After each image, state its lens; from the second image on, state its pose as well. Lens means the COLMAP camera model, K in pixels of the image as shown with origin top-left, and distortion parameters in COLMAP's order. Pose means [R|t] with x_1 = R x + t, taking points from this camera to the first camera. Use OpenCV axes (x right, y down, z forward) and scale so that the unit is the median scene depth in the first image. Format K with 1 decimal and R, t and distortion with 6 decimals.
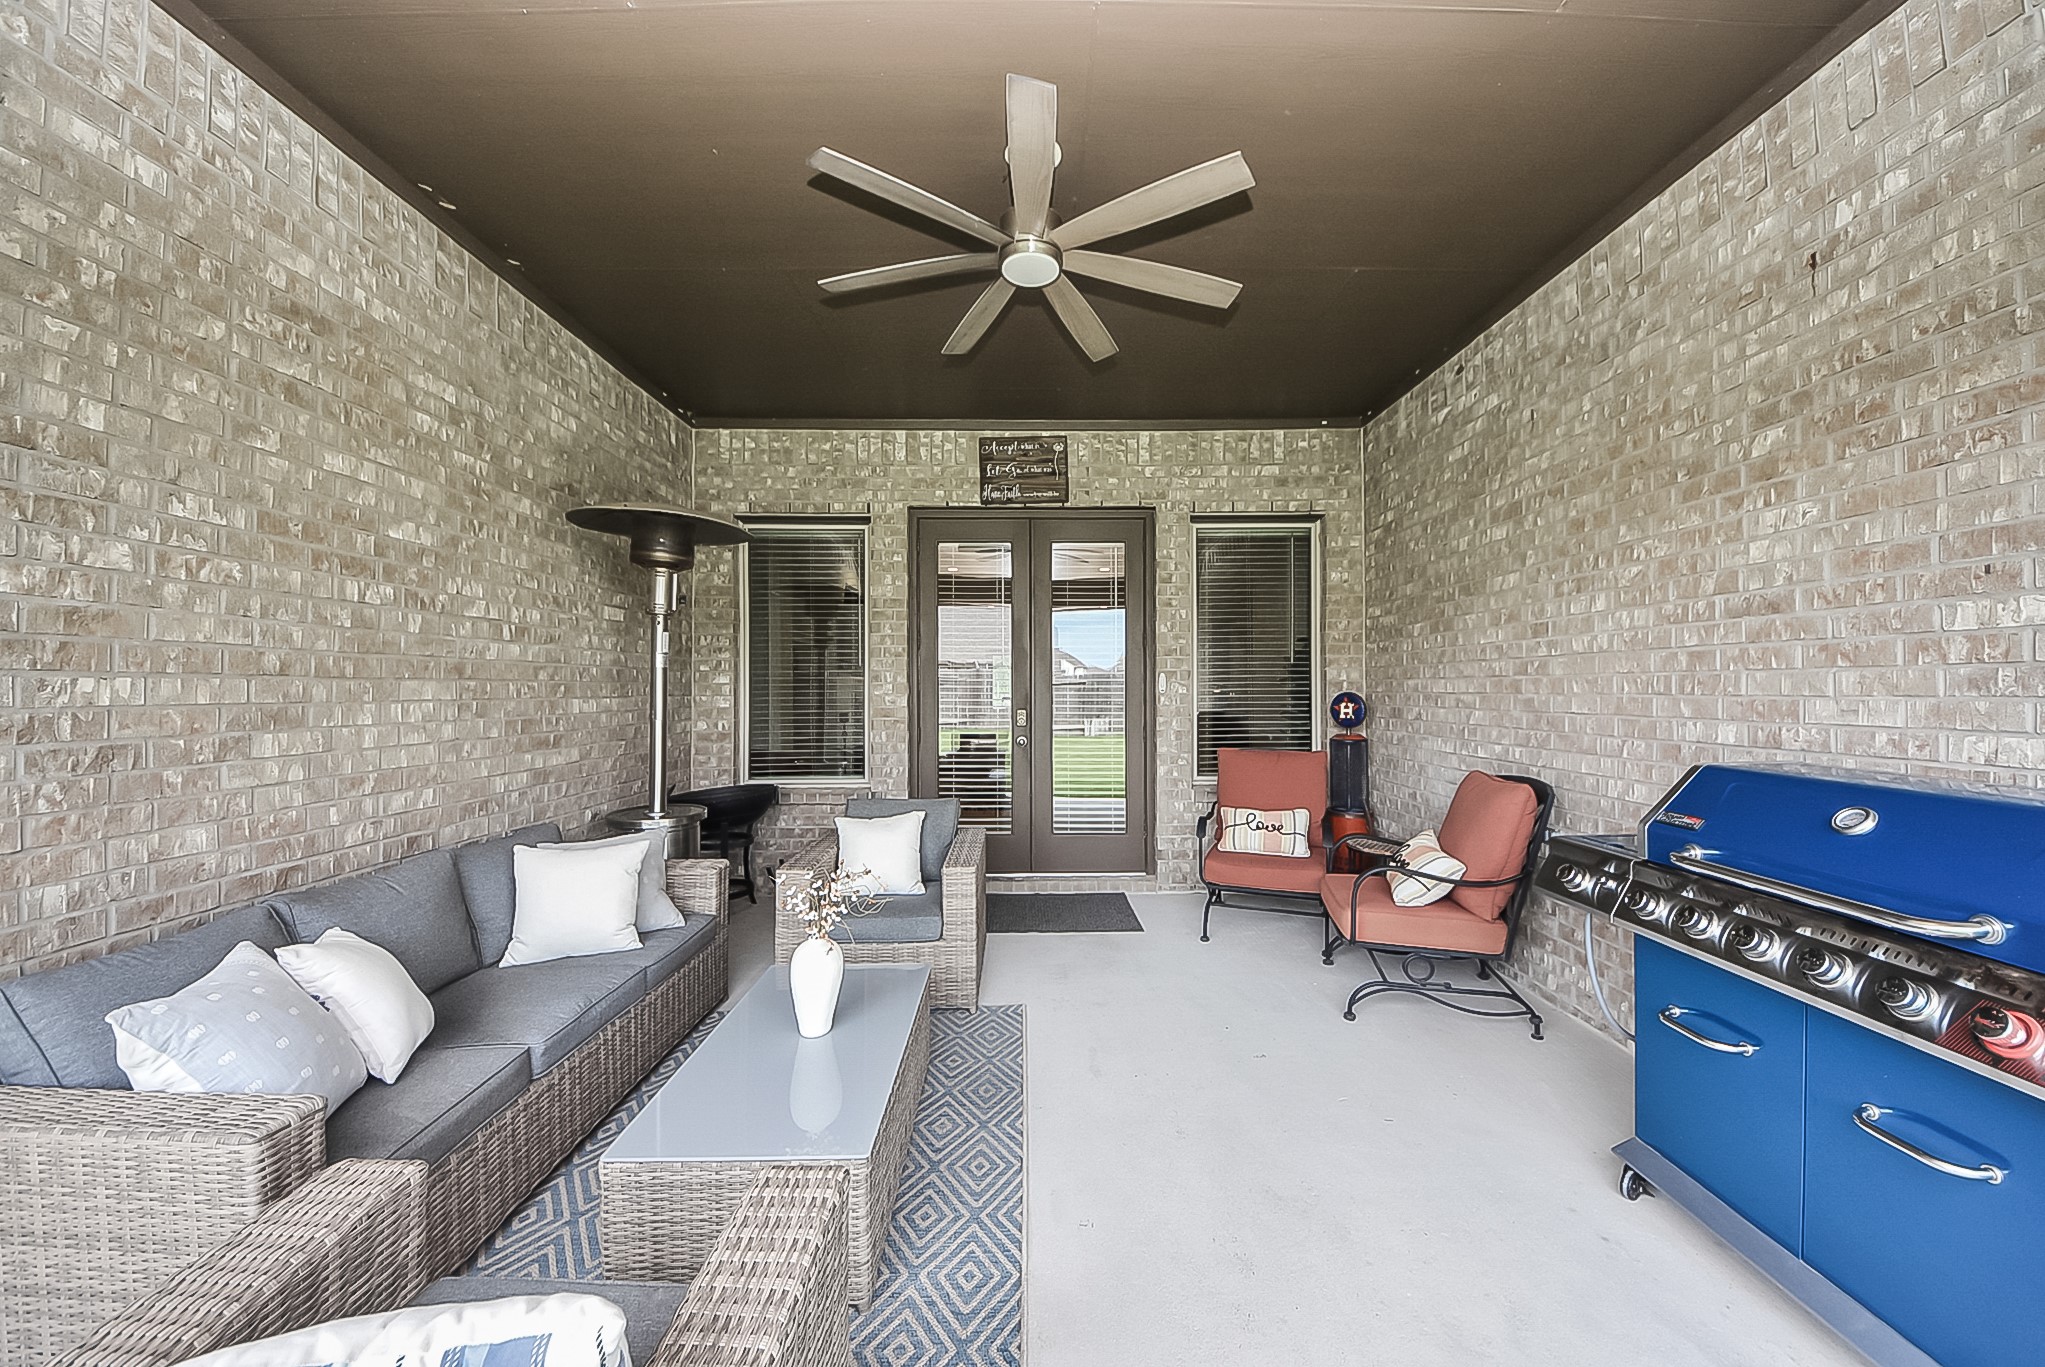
lens RADIAL K [[717.3, 0, 1013.7], [0, 717.3, 708.7], [0, 0, 1]] dist [0.057046, -0.000148]
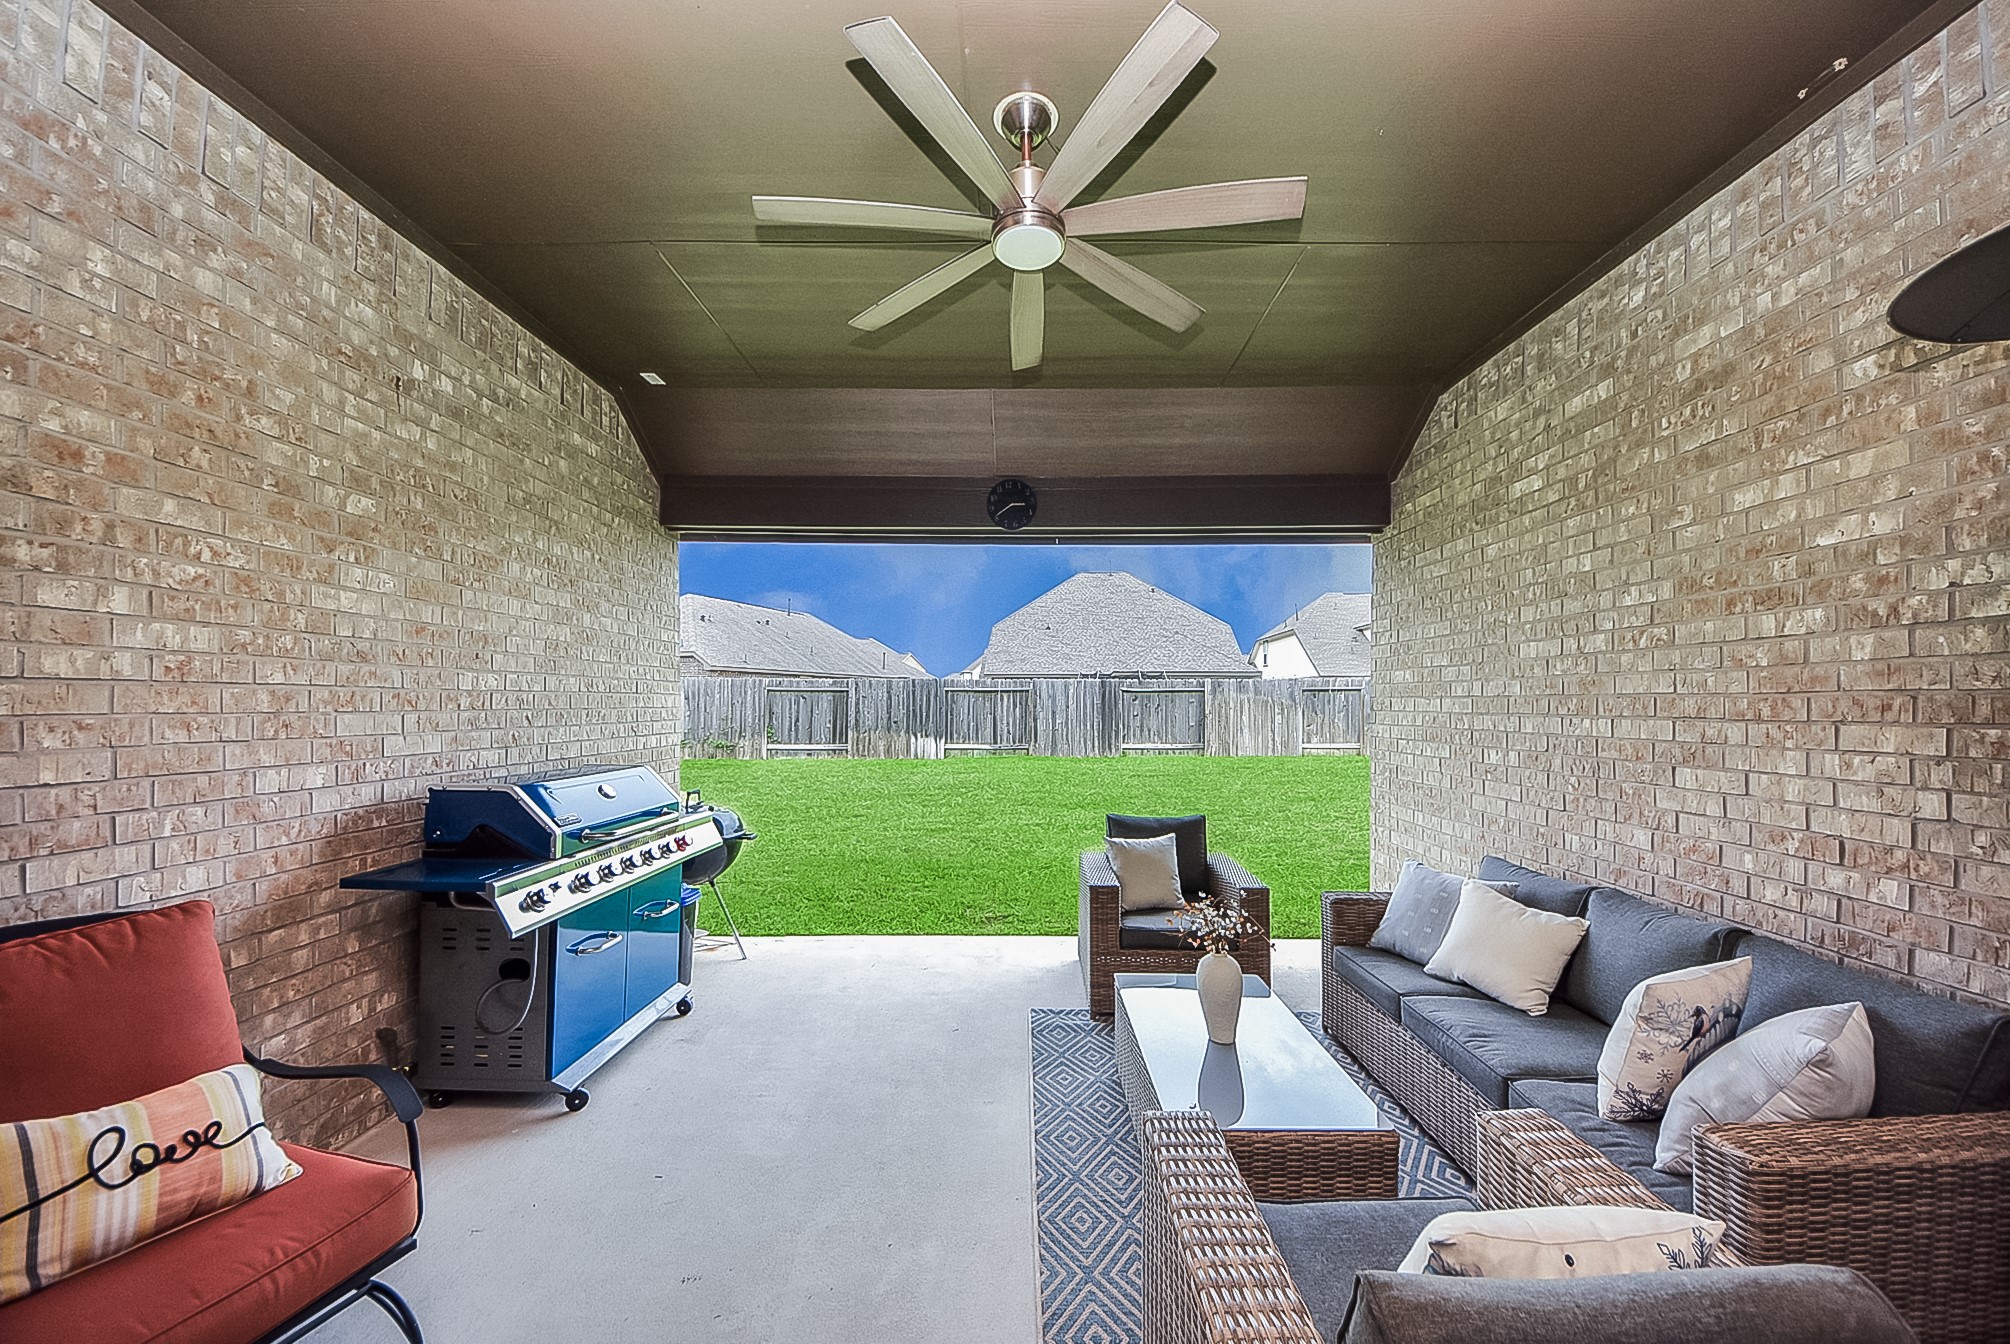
lens RADIAL K [[701.1, 0, 1008.6], [0, 701.1, 660.7], [0, 0, 1]] dist [0.075030, -0.026595]
pose [[-0.999999, -0.000628, -0.001567, 0.049688], [-0.000580, 0.999546, -0.030123, -0.090111], [0.001585, -0.030122, -0.999545, 1.967980]]
